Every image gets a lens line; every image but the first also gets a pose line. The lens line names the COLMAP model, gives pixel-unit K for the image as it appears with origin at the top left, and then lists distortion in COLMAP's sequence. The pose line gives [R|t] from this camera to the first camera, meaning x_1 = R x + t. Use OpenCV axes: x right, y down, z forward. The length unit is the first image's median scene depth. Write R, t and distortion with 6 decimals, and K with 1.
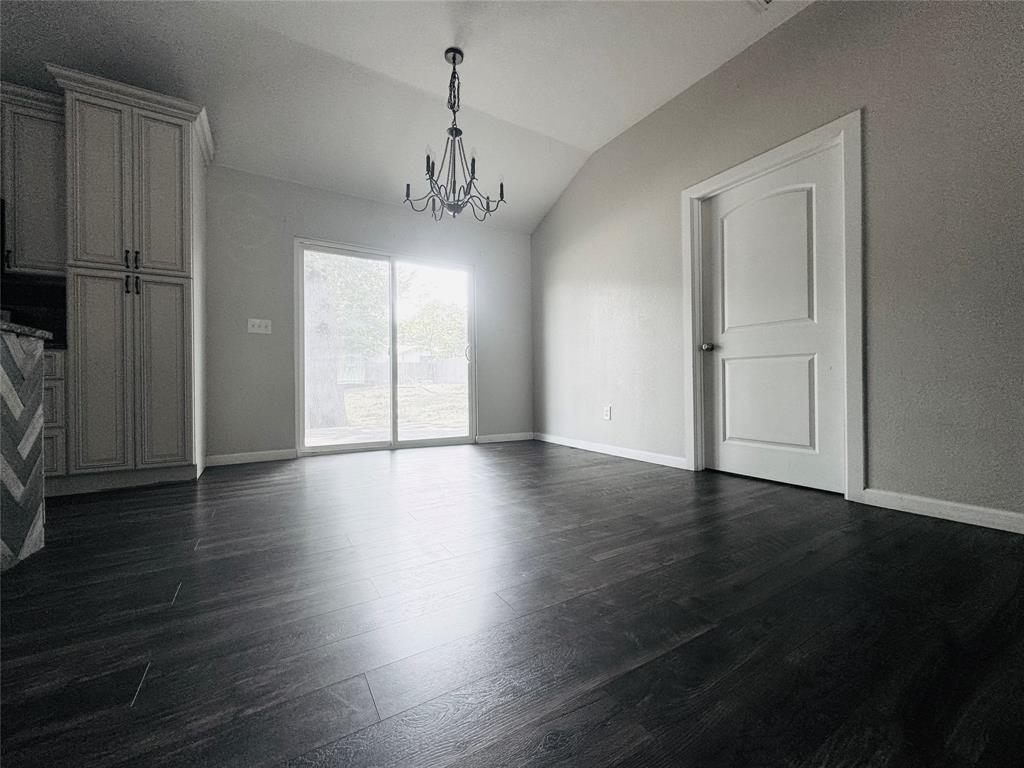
lens RADIAL K [[407.4, 0, 516.8], [0, 407.4, 380.8], [0, 0, 1]] dist [0.000119, 0.000075]
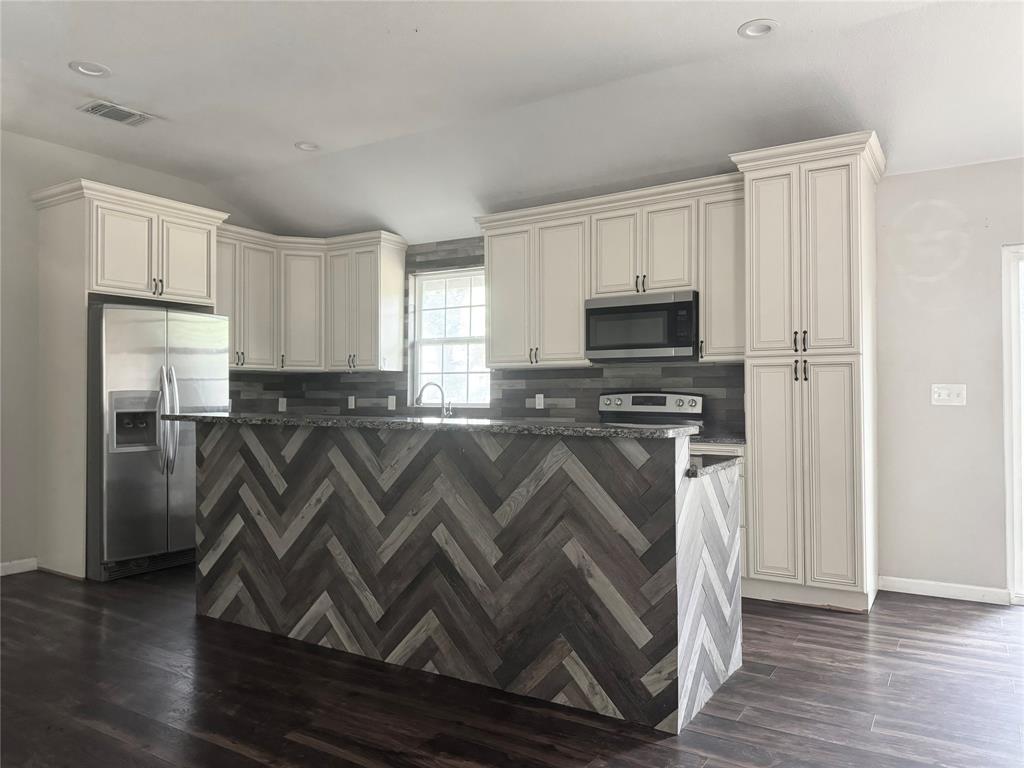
lens RADIAL K [[723.9, 0, 520.0], [0, 723.9, 377.9], [0, 0, 1]] dist [0.058868, -0.068155]
pose [[0.451297, -0.012771, -0.892282, 0.166357], [0.001088, 0.999905, -0.013761, -0.198485], [0.892373, 0.005239, 0.451268, -0.227758]]
